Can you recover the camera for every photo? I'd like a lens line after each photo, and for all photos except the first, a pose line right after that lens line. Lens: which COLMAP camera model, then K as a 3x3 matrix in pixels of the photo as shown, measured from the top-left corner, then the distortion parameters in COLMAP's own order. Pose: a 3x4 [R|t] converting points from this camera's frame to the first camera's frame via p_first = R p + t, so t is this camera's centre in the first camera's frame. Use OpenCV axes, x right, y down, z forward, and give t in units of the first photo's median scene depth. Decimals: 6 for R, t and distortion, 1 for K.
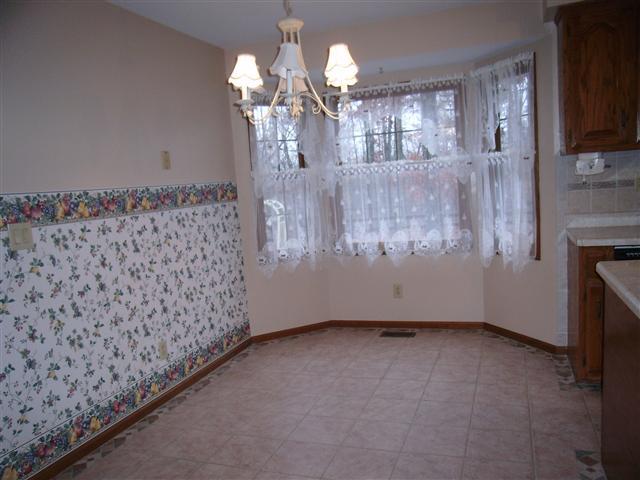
lens RADIAL K [[516.7, 0, 320.8], [0, 516.7, 242.9], [0, 0, 1]] dist [-0.122325, 0.018706]
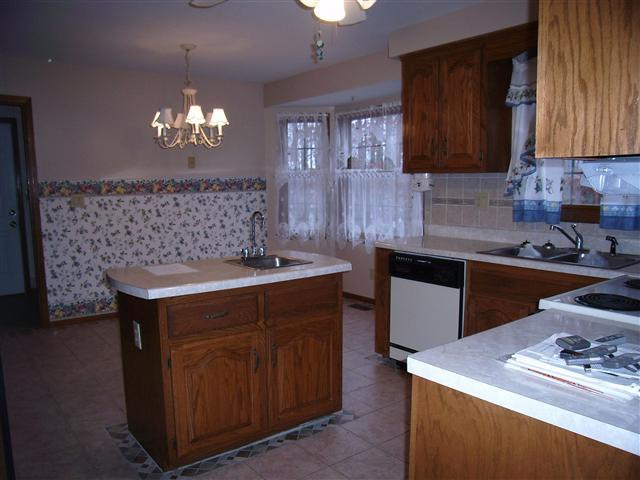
lens RADIAL K [[516.7, 0, 316.1], [0, 516.7, 241.6], [0, 0, 1]] dist [-0.122325, 0.018706]
pose [[0.844846, 0.129555, -0.519086, 1.041629], [-0.114743, 0.991538, 0.060718, -0.066985], [0.522560, 0.008265, 0.852562, -0.198148]]
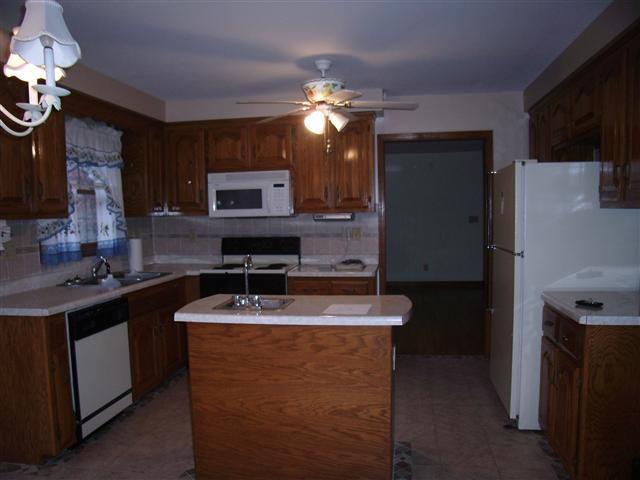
lens RADIAL K [[516.7, 0, 317.5], [0, 516.7, 241.1], [0, 0, 1]] dist [-0.122325, 0.018706]
pose [[-0.167396, 0.022288, 0.985638, -0.481795], [0.129942, 0.991522, -0.000352, -0.067151], [-0.977289, 0.128016, -0.168872, 0.604167]]
